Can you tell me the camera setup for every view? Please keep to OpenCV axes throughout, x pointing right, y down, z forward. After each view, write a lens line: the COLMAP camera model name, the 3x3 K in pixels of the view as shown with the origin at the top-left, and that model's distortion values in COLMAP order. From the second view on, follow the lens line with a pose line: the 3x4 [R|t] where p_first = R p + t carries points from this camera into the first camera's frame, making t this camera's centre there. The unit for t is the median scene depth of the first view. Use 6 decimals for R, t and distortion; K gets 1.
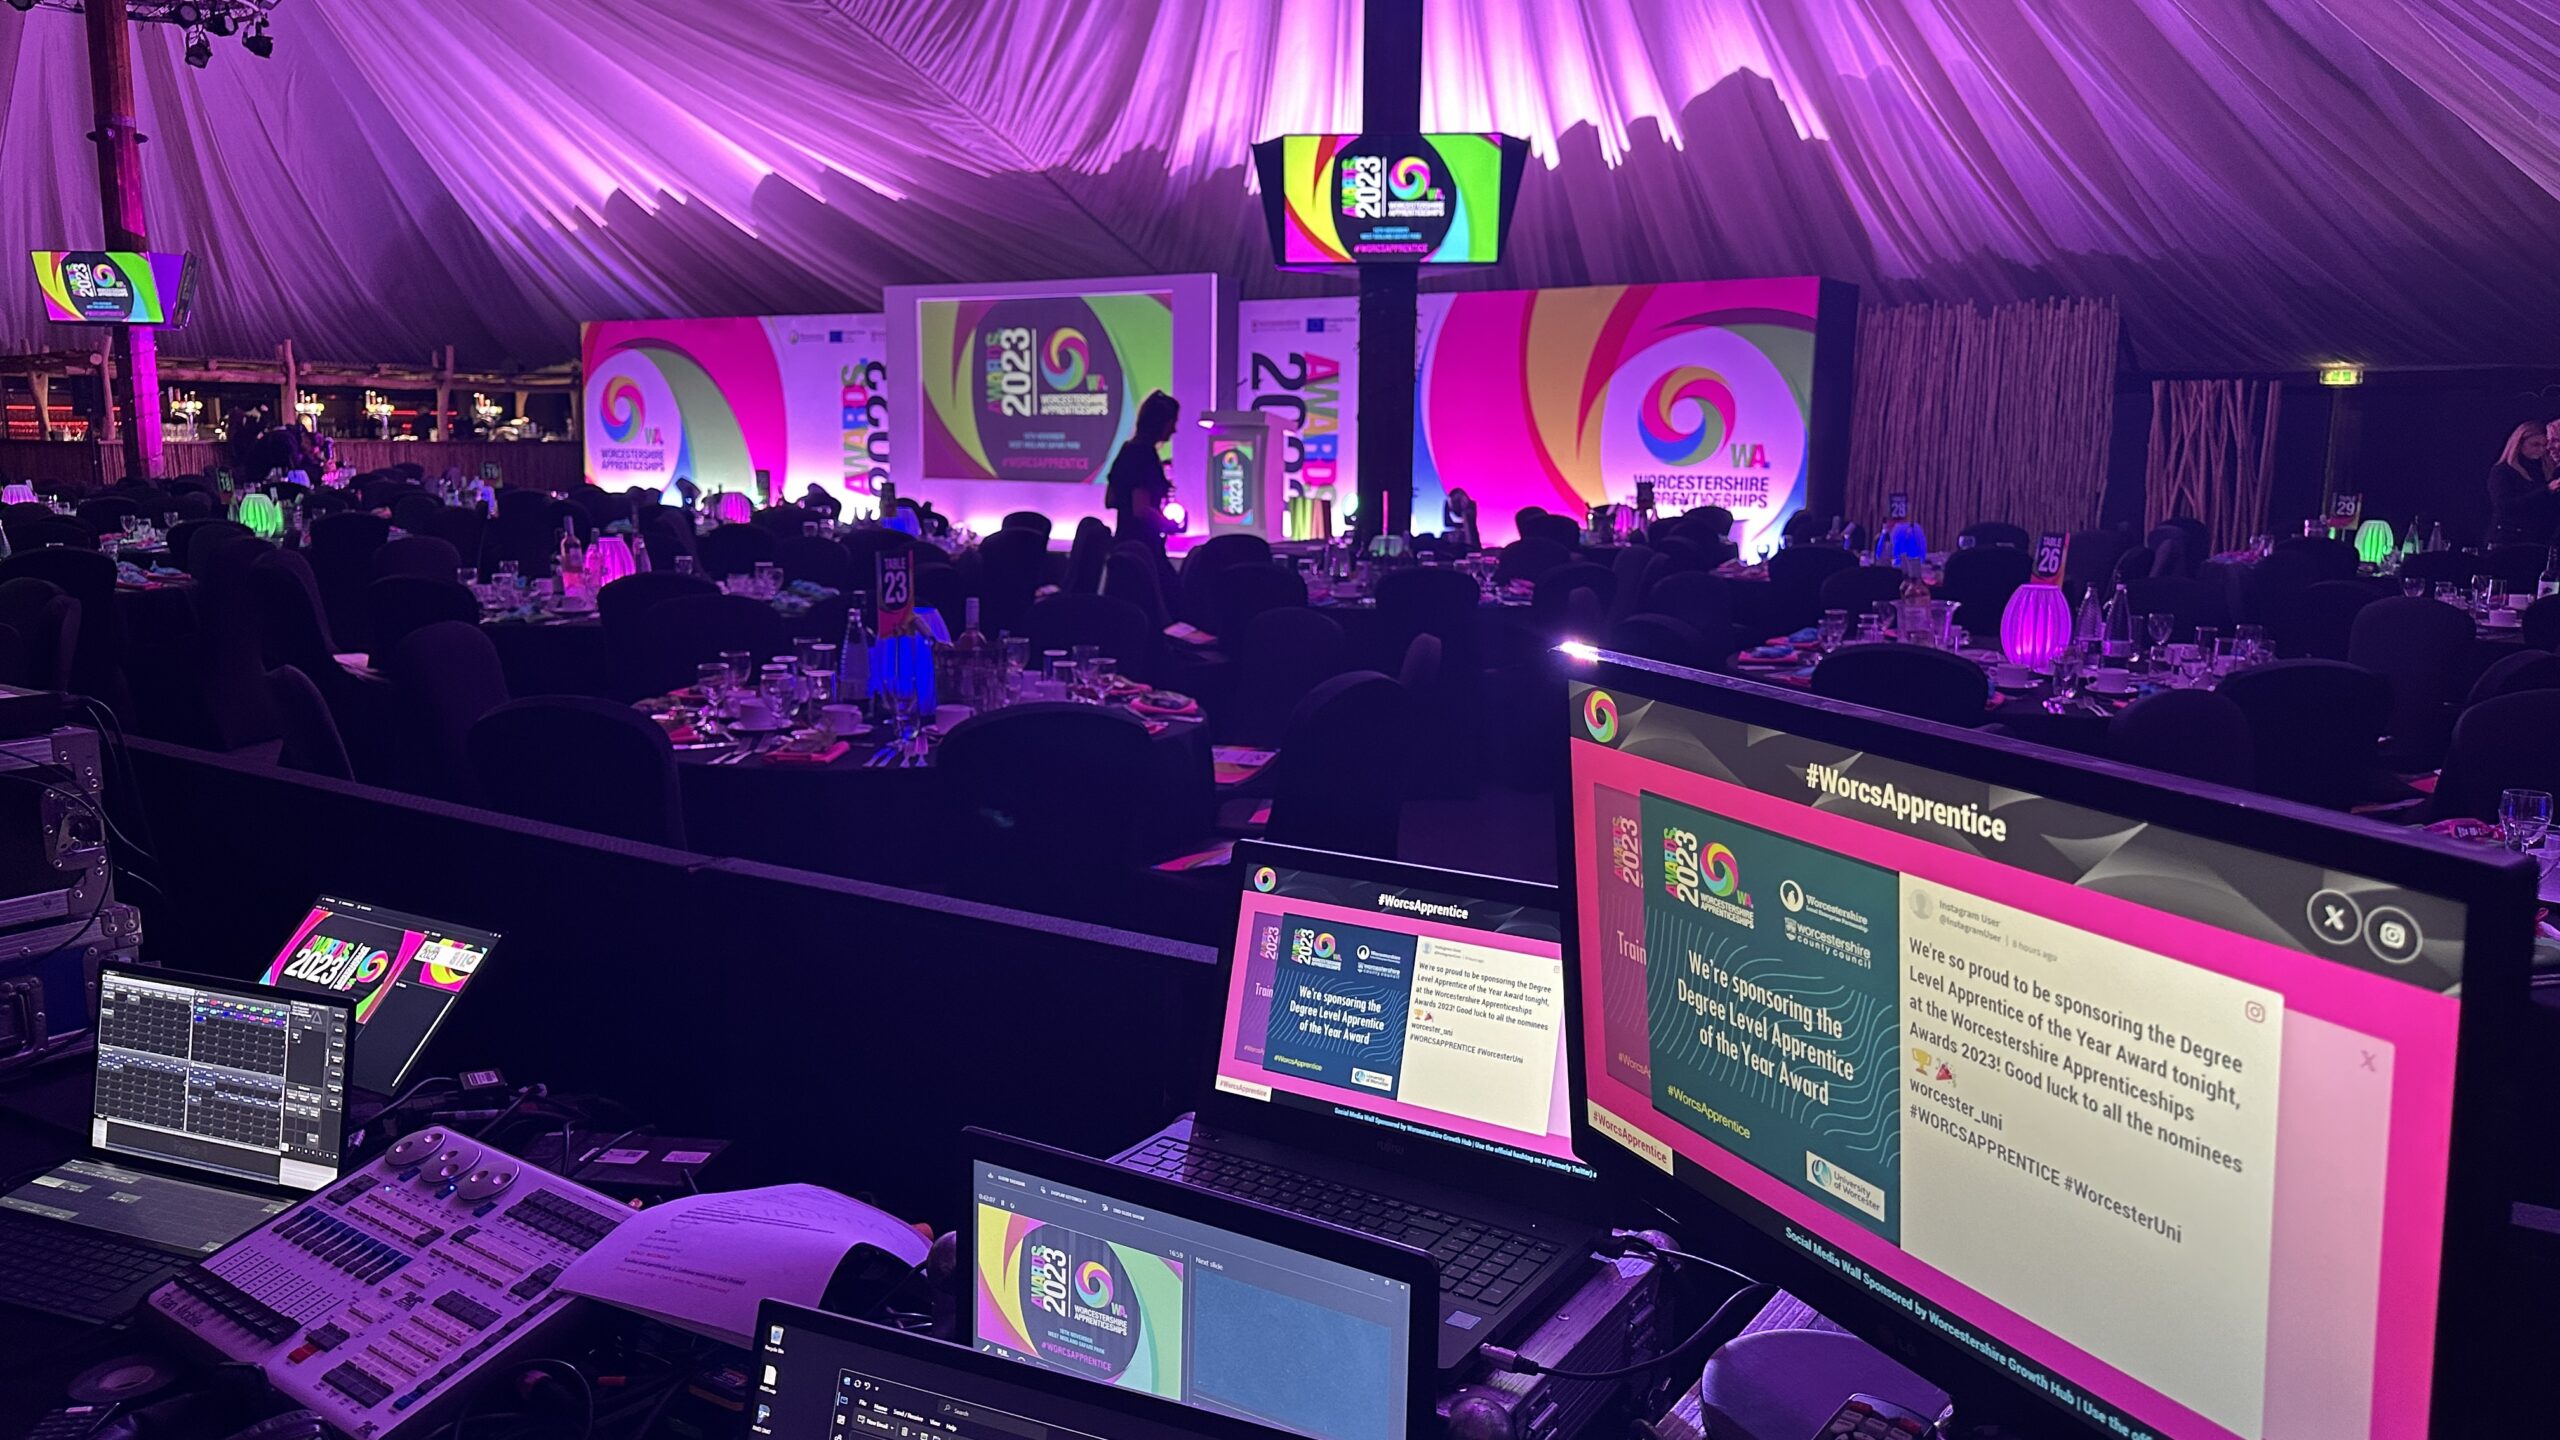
lens RADIAL K [[1802.9, 0, 1280.8], [0, 1802.9, 724.5], [0, 0, 1]] dist [-0.008175, -0.007265]
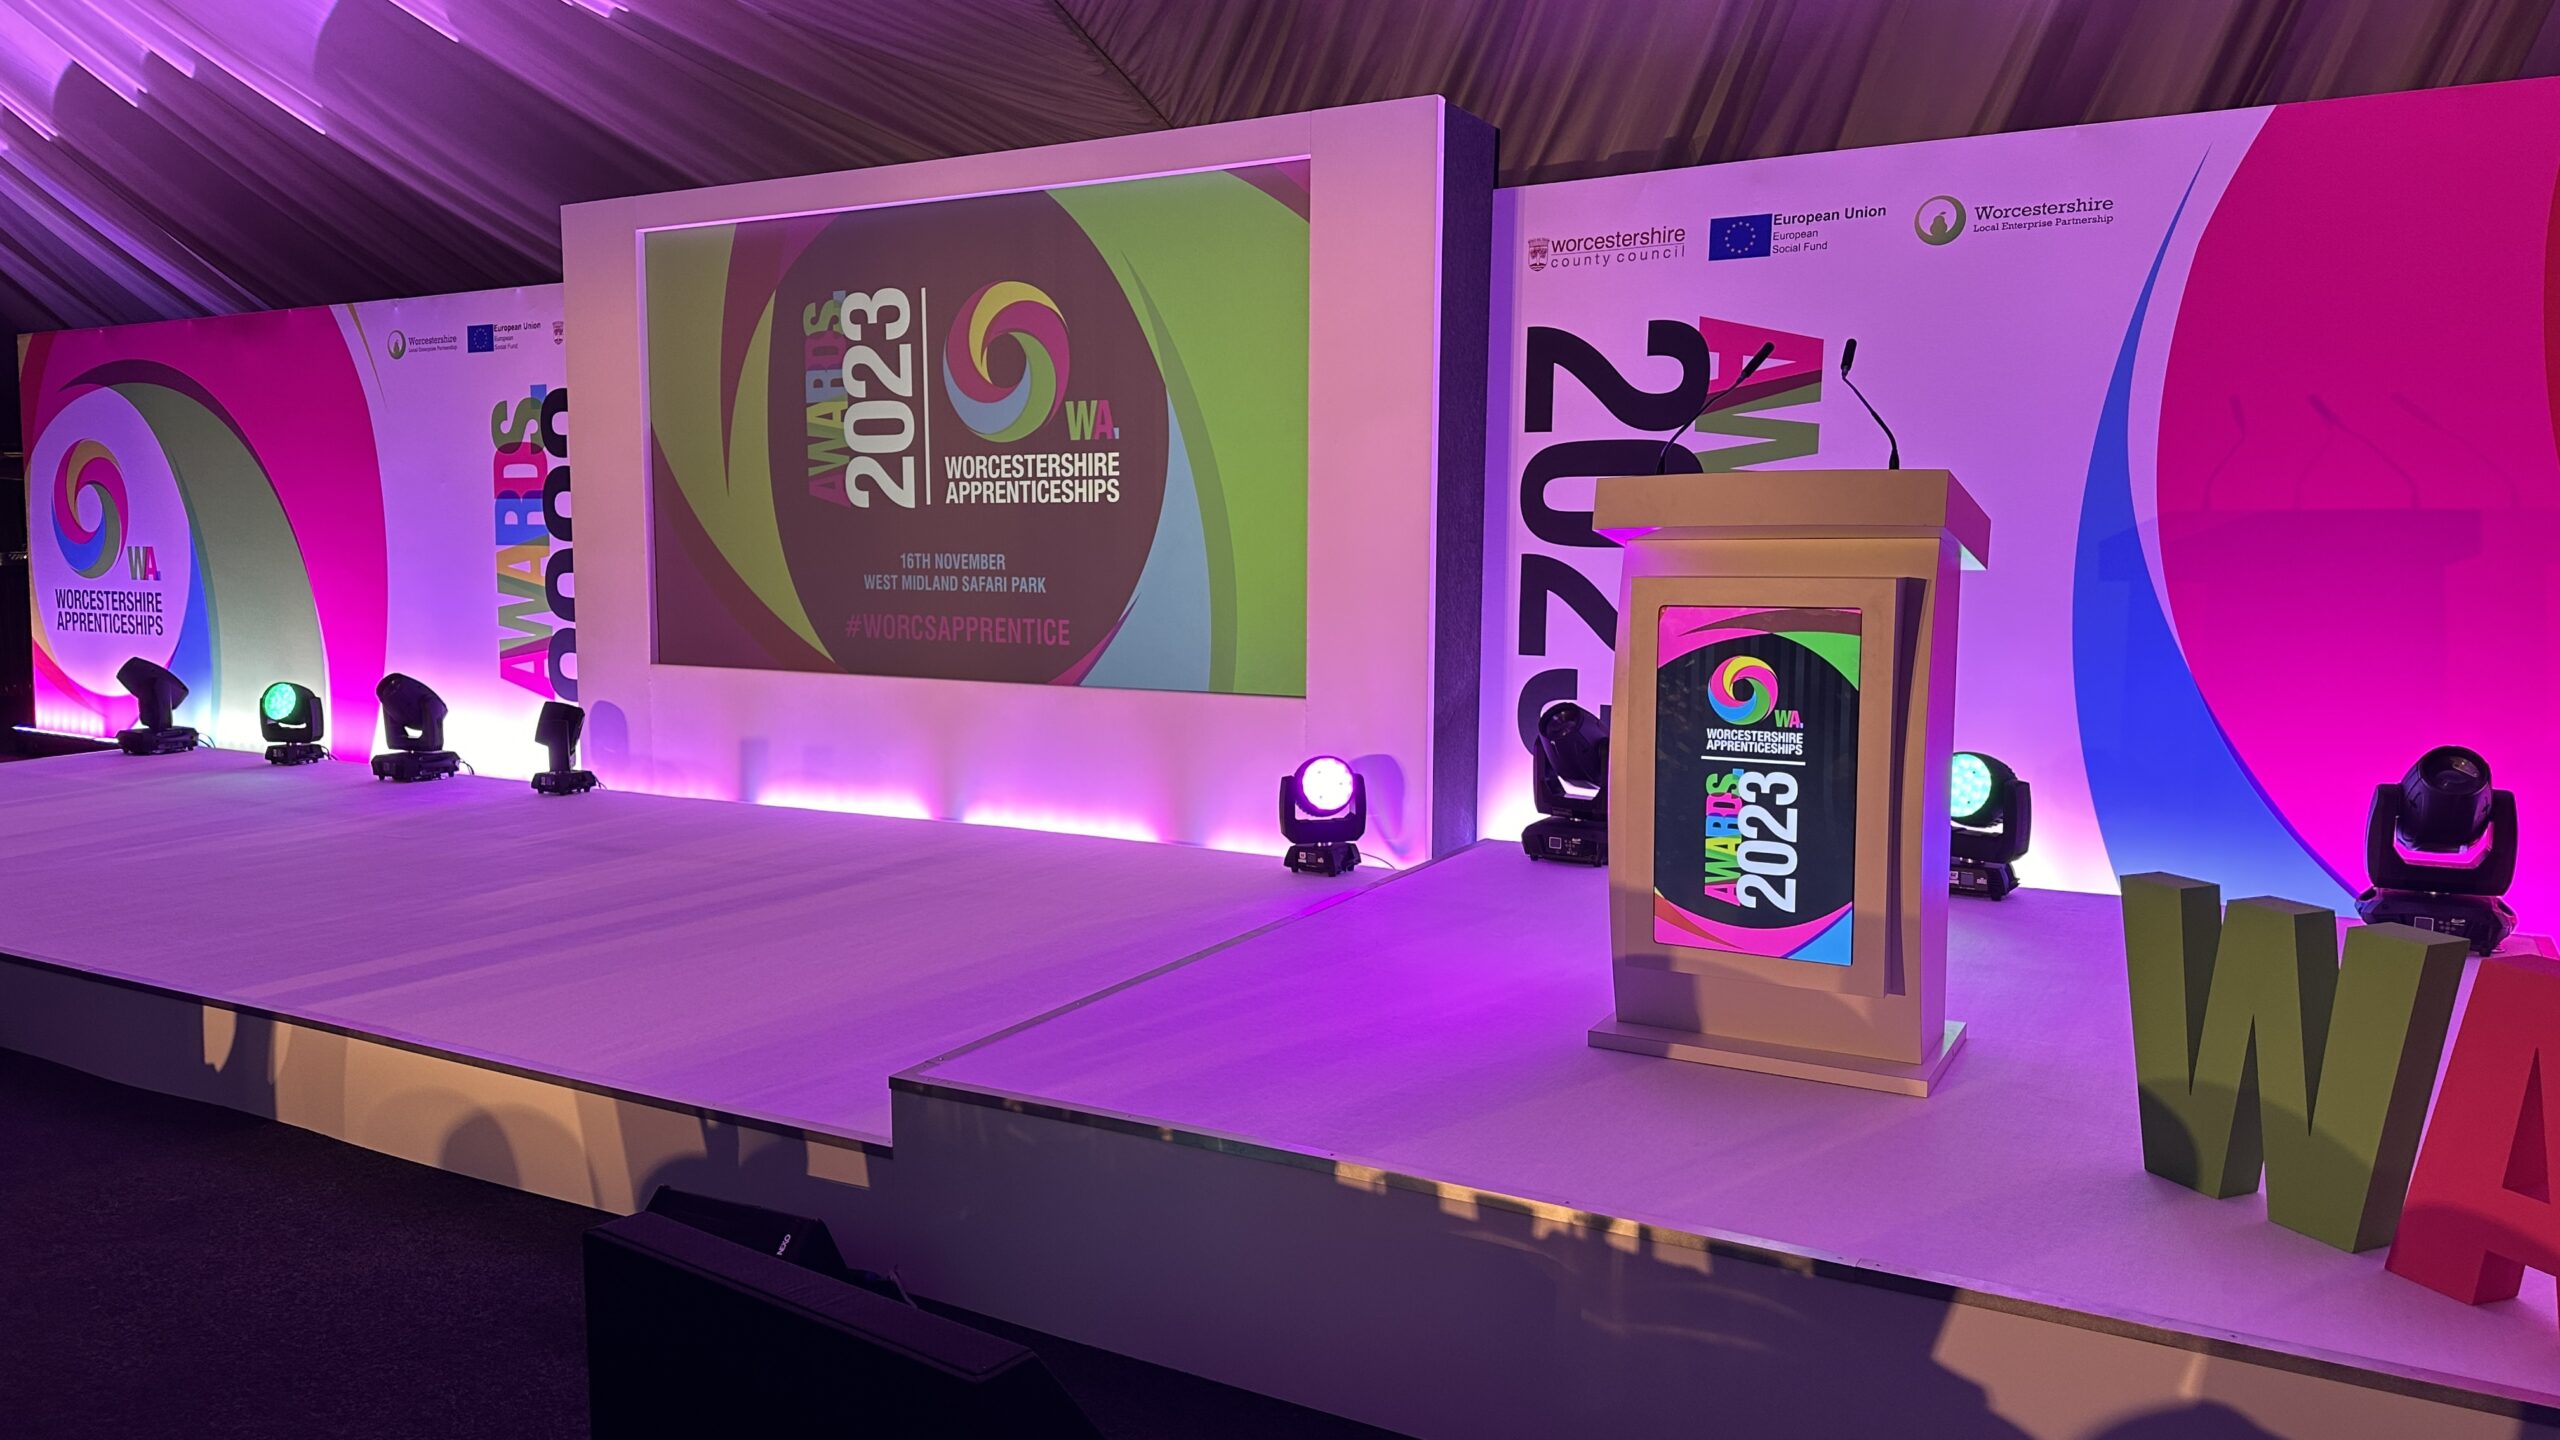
lens RADIAL K [[1802.9, 0, 1281.7], [0, 1802.9, 714.9], [0, 0, 1]] dist [-0.008175, -0.007265]
pose [[0.998882, -0.017449, 0.043930, -0.072466], [0.019893, 0.998242, -0.055824, -0.096219], [-0.042878, 0.056635, 0.997474, 0.566995]]
